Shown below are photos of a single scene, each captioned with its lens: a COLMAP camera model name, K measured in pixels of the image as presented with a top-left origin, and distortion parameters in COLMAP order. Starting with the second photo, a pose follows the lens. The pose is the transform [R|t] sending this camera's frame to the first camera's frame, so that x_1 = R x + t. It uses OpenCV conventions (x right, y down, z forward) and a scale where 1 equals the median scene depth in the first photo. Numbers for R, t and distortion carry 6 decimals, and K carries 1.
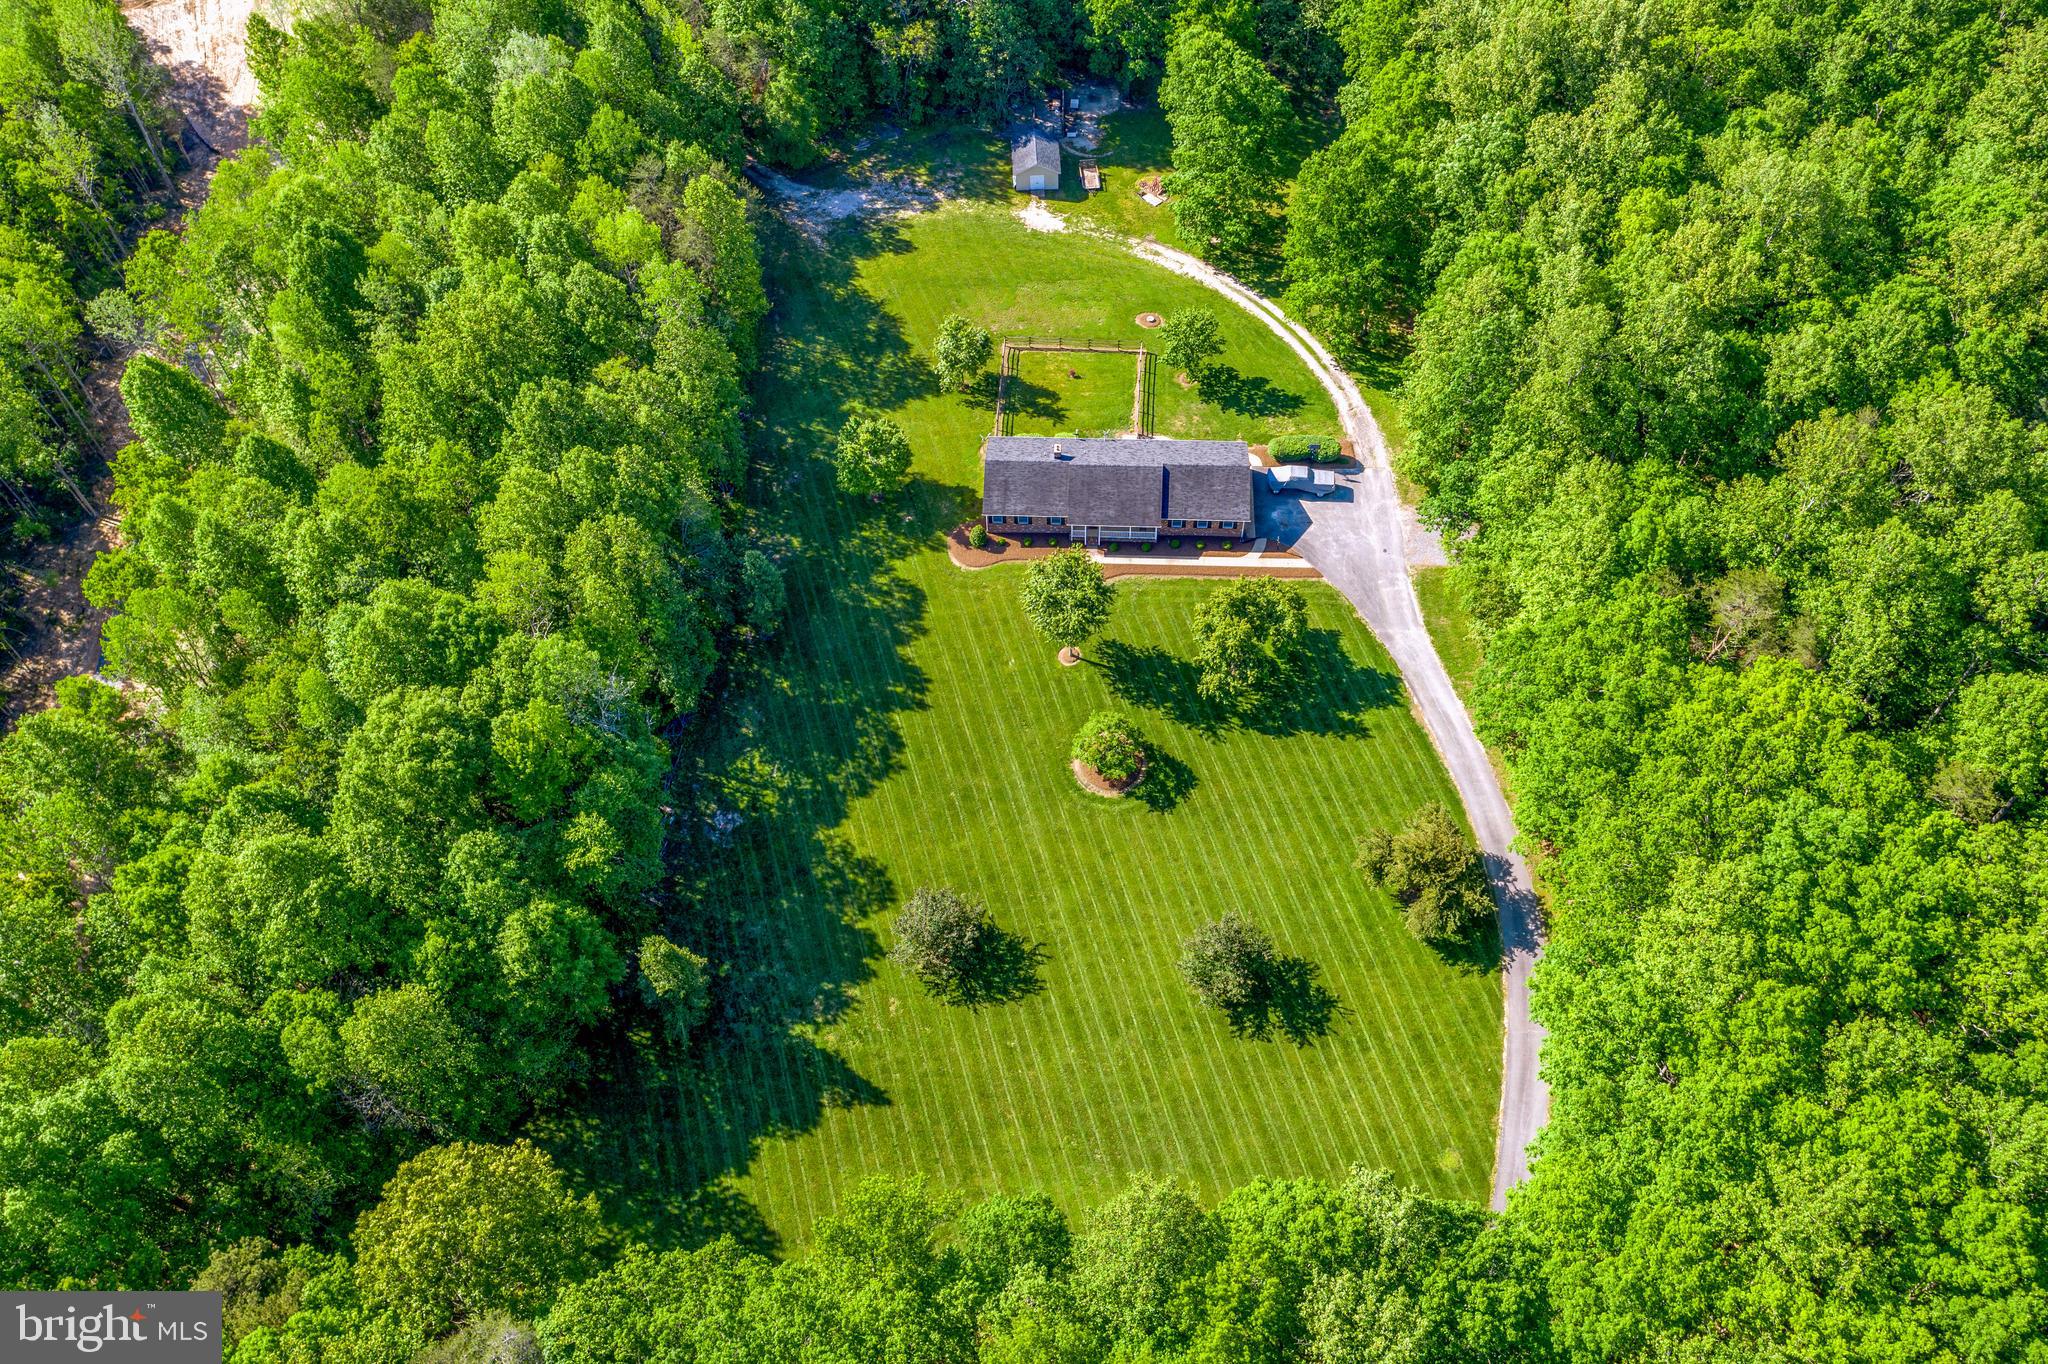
lens RADIAL K [[1645.0, 0, 1024.0], [0, 1645.0, 682.0], [0, 0, 1]] dist [-0.006145, 0.012322]
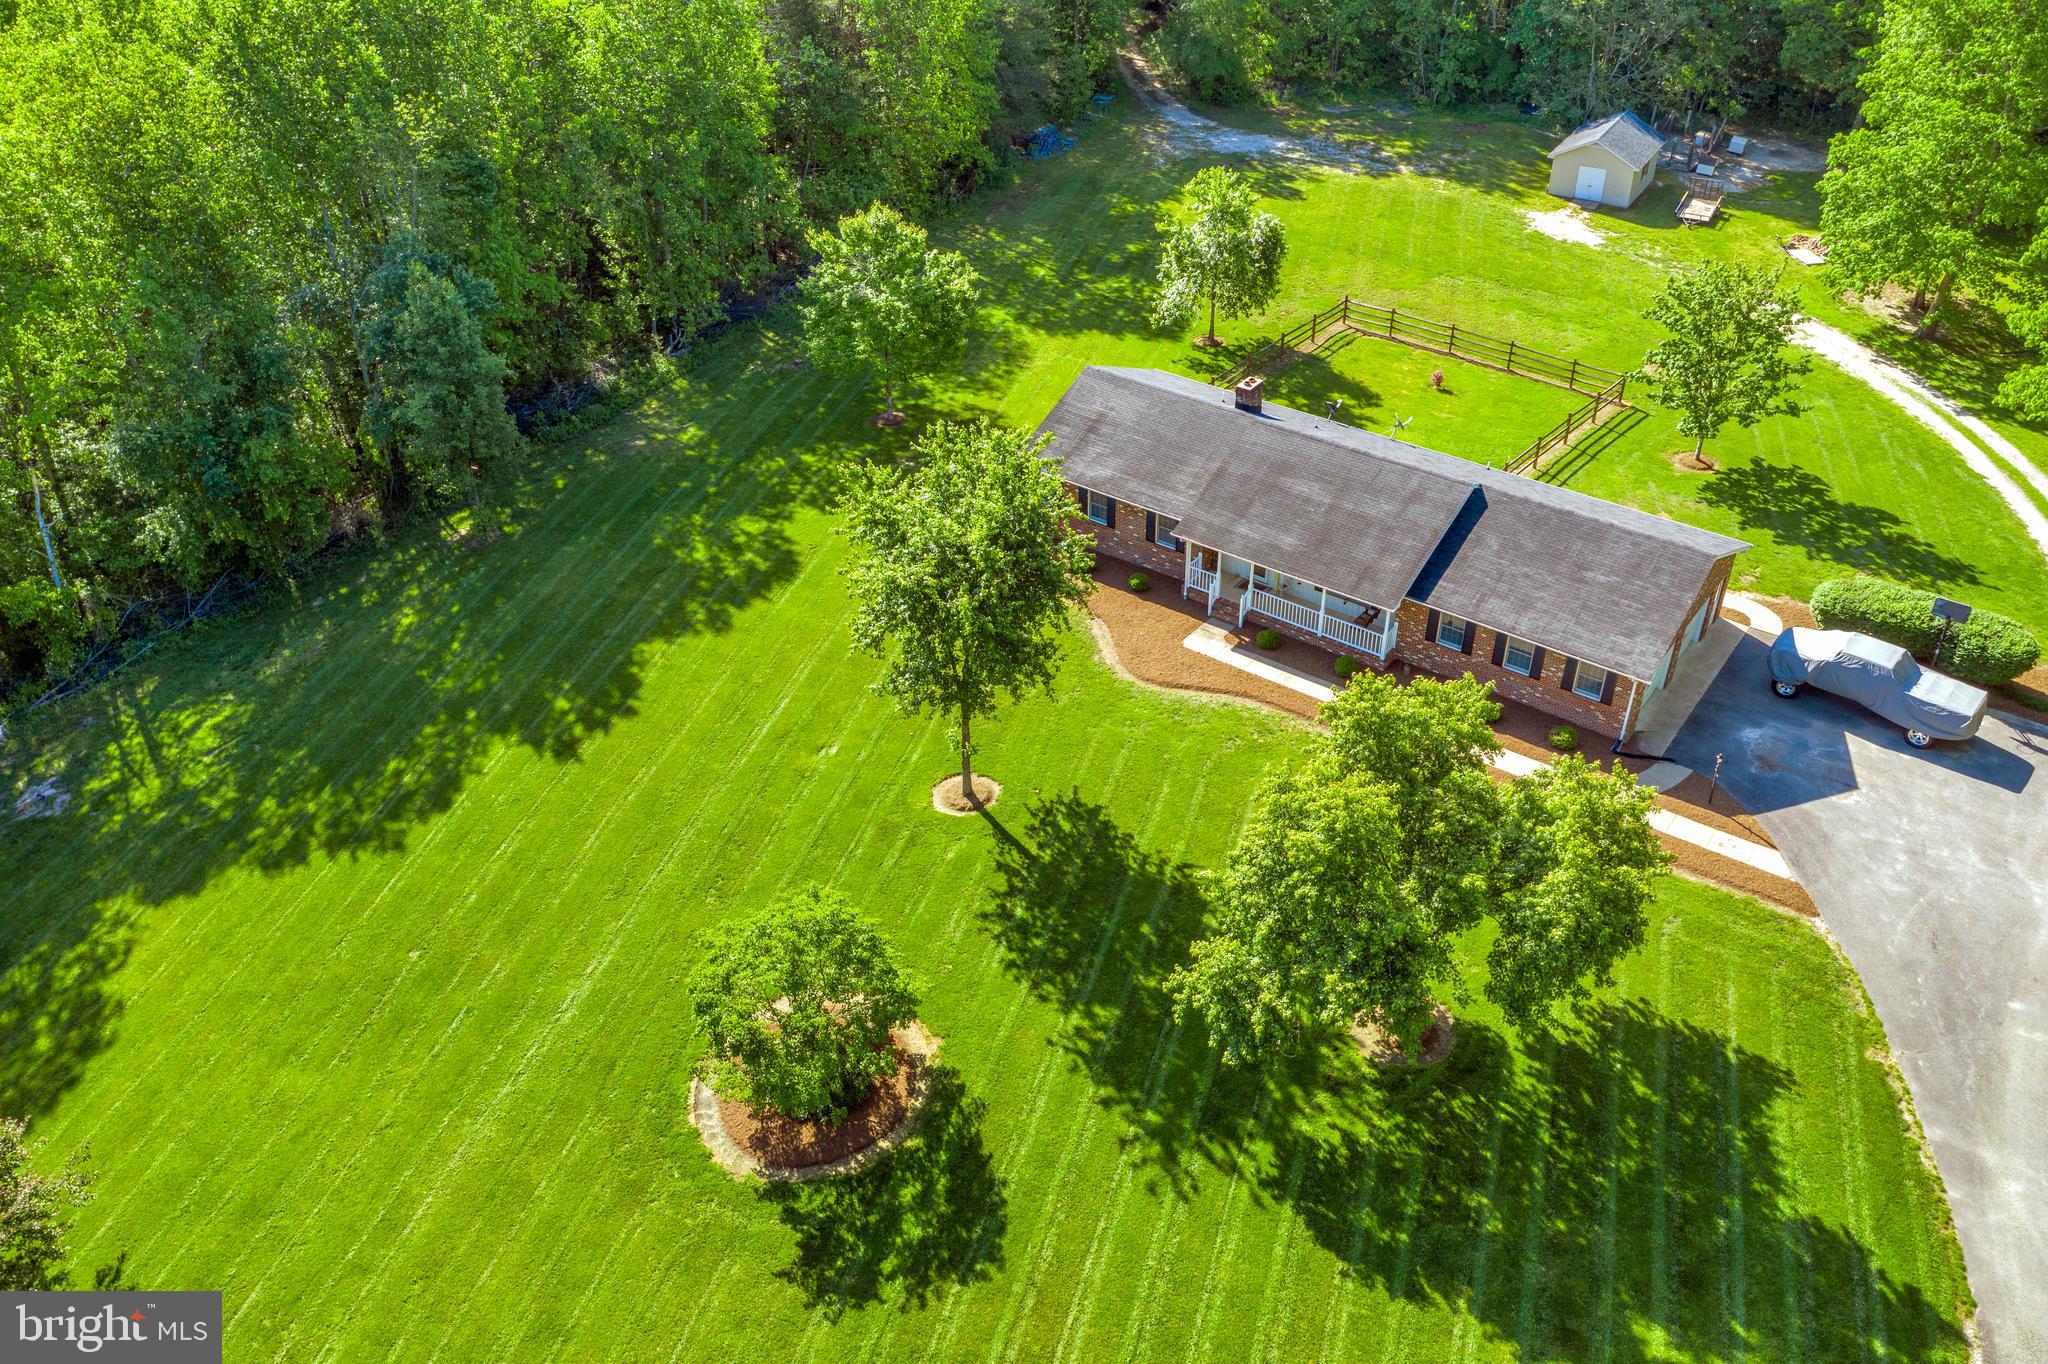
lens RADIAL K [[1633.5, 0, 1024.0], [0, 1633.5, 682.0], [0, 0, 1]] dist [0.000892, 0.002734]
pose [[0.827148, 0.333815, -0.452100, 0.188380], [-0.457997, 0.866608, -0.198064, 0.026631], [0.325676, 0.370889, 0.869699, 0.693545]]
